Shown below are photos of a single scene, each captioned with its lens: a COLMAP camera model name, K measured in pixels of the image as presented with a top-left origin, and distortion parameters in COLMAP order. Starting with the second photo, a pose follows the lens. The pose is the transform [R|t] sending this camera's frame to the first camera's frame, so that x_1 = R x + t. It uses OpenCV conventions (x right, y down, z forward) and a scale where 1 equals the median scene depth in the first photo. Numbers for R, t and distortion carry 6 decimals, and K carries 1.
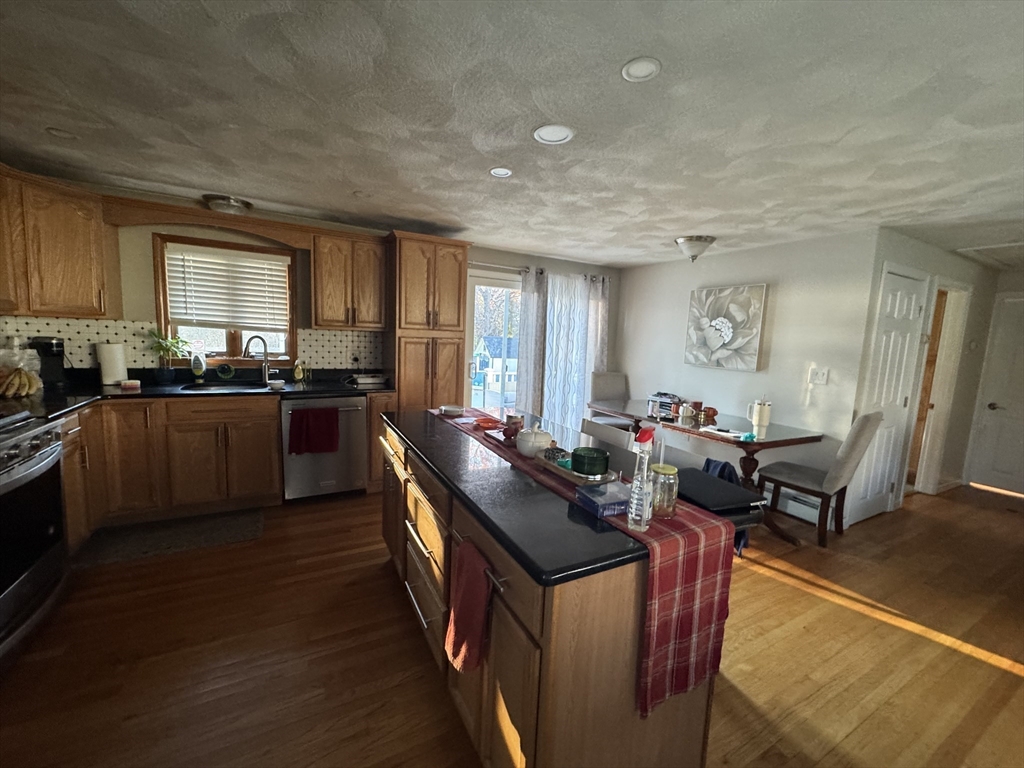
lens RADIAL K [[409.1, 0, 512.6], [0, 409.1, 385.2], [0, 0, 1]] dist [-0.003625, 0.000401]
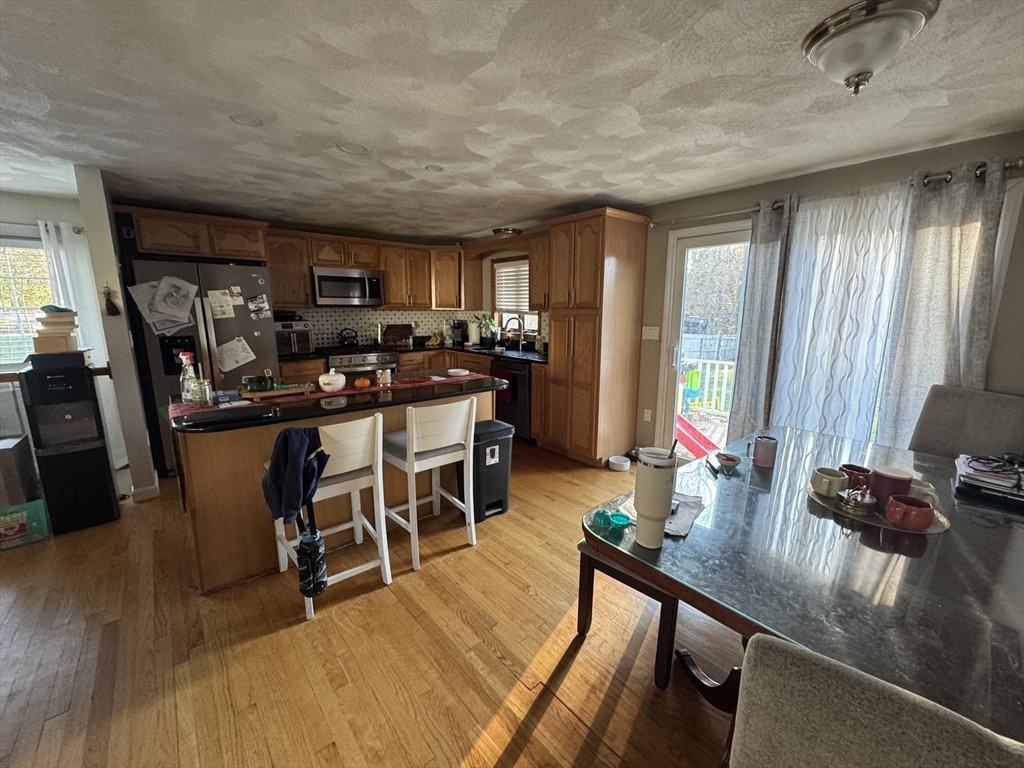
lens RADIAL K [[409.1, 0, 512.6], [0, 409.1, 385.2], [0, 0, 1]] dist [-0.003625, 0.000401]
pose [[0.208310, 0.136405, -0.968504, 0.659779], [-0.114779, 0.986794, 0.114294, -0.035975], [0.971305, 0.087356, 0.221215, 0.531329]]
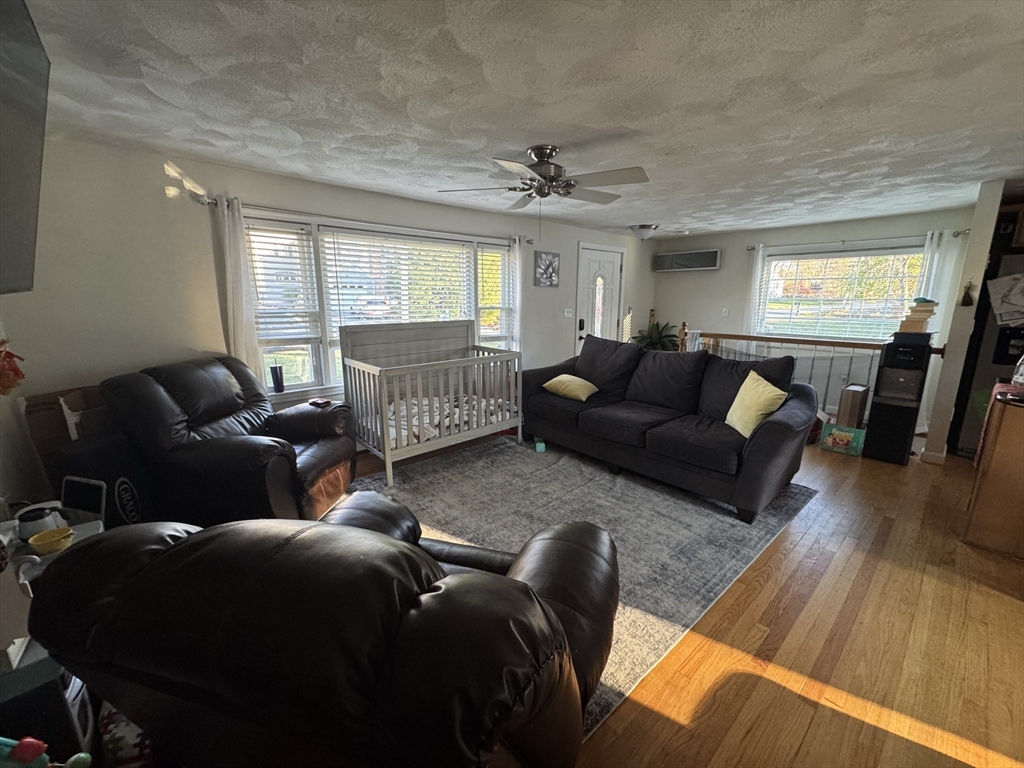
lens RADIAL K [[409.1, 0, 512.6], [0, 409.1, 385.2], [0, 0, 1]] dist [-0.003625, 0.000401]
pose [[-0.974853, 0.000691, -0.222846, 0.903289], [-0.071462, 0.946215, 0.315546, -0.038536], [0.211079, 0.323537, -0.922372, 0.630877]]
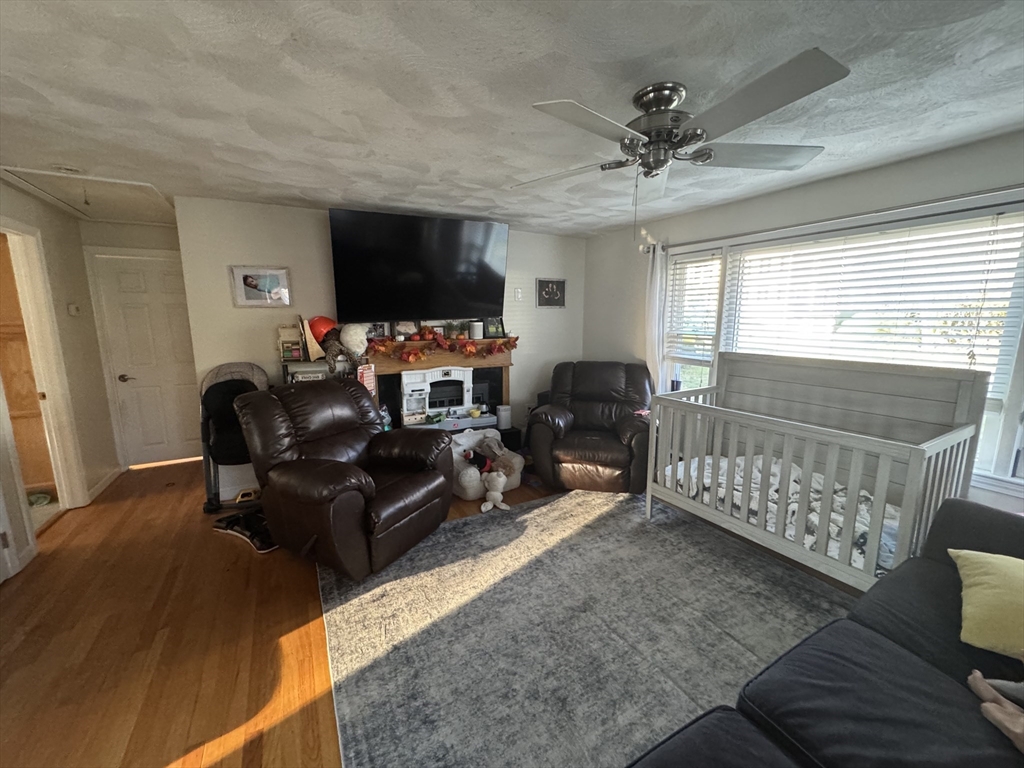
lens RADIAL K [[409.1, 0, 512.6], [0, 409.1, 385.2], [0, 0, 1]] dist [-0.003625, 0.000401]
pose [[-0.012076, -0.209844, 0.977660, 0.325692], [0.124847, 0.969764, 0.209691, -0.015016], [-0.992103, 0.124590, 0.014487, 0.161666]]
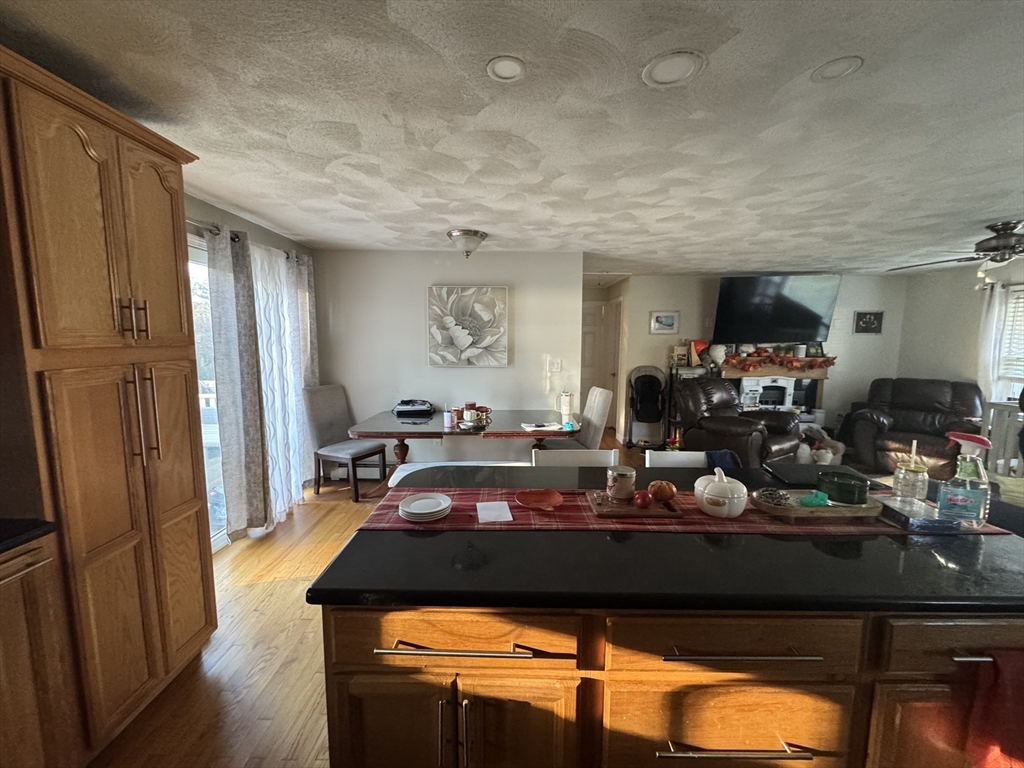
lens RADIAL K [[409.1, 0, 512.6], [0, 409.1, 385.2], [0, 0, 1]] dist [-0.003625, 0.000401]
pose [[0.484539, -0.140322, 0.863442, -0.323796], [0.122580, 0.988203, 0.091809, -0.076605], [-0.866139, 0.061356, 0.496023, 0.411829]]
